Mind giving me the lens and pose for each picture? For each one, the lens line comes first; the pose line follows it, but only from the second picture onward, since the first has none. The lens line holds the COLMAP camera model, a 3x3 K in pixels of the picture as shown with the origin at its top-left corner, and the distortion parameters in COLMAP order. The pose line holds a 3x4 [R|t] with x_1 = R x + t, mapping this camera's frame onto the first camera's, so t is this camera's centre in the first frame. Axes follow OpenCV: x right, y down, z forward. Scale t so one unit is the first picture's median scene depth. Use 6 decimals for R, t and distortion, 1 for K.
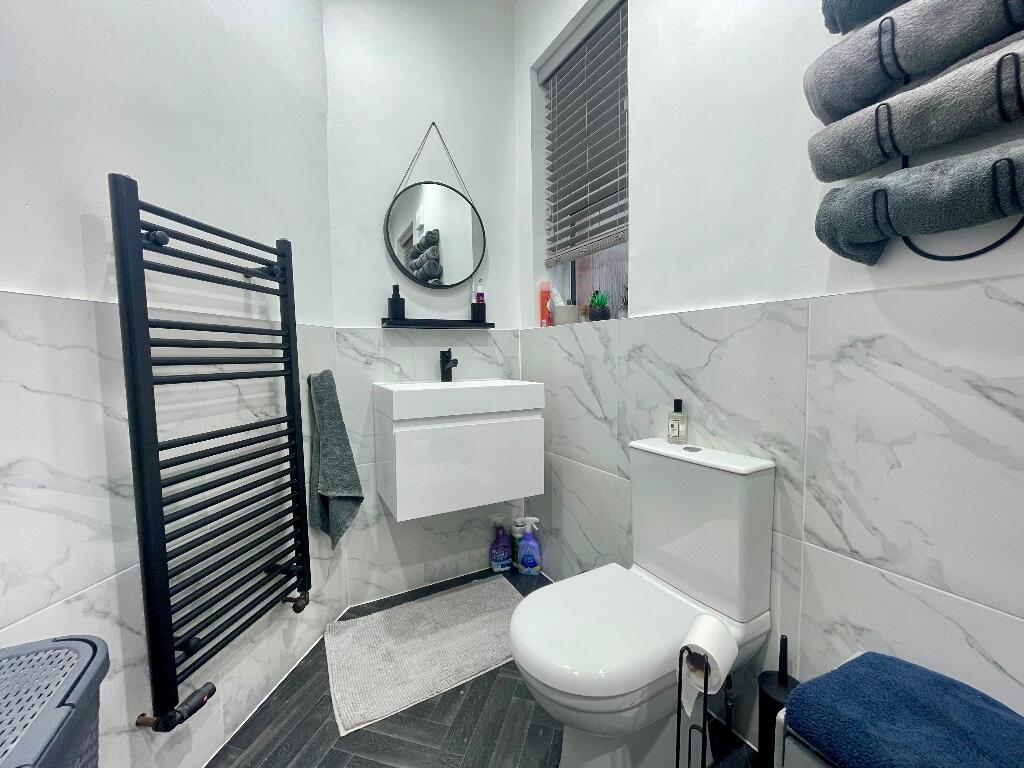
lens RADIAL K [[413.6, 0, 512.5], [0, 413.6, 385.3], [0, 0, 1]] dist [-0.001242, 0.000717]
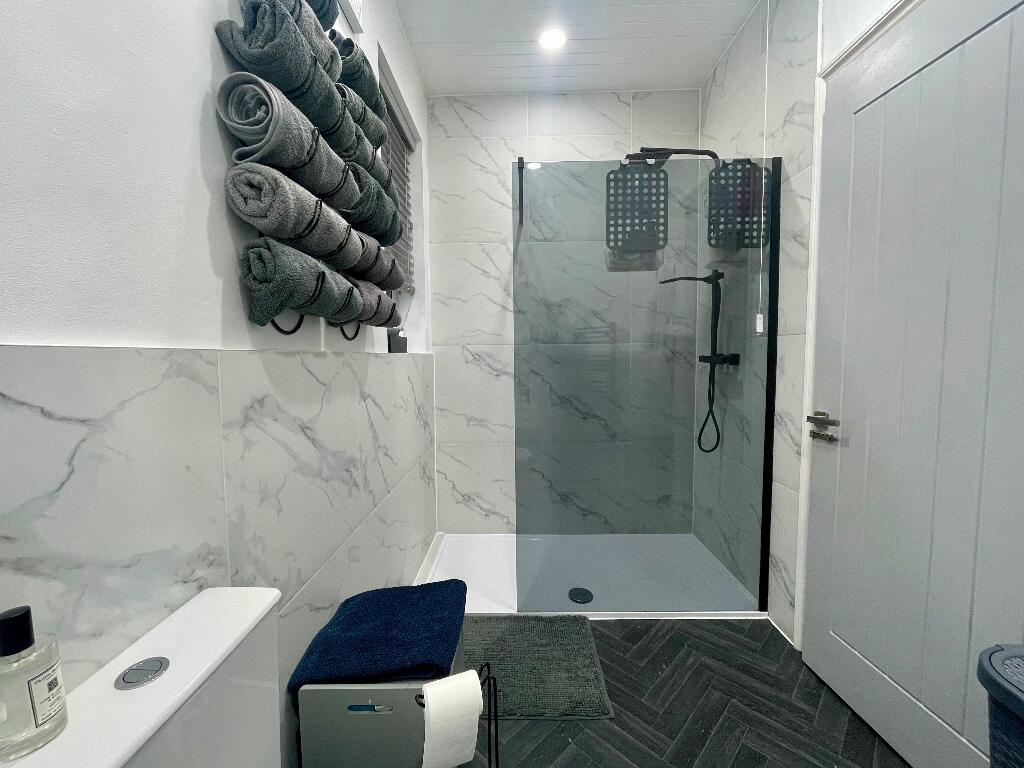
lens RADIAL K [[413.6, 0, 511.9], [0, 413.6, 383.0], [0, 0, 1]] dist [-0.001242, 0.000717]
pose [[-0.870591, -0.015464, 0.491764, -0.120558], [0.051728, 0.991090, 0.122742, -0.204475], [-0.489281, 0.132296, -0.862034, 1.326421]]
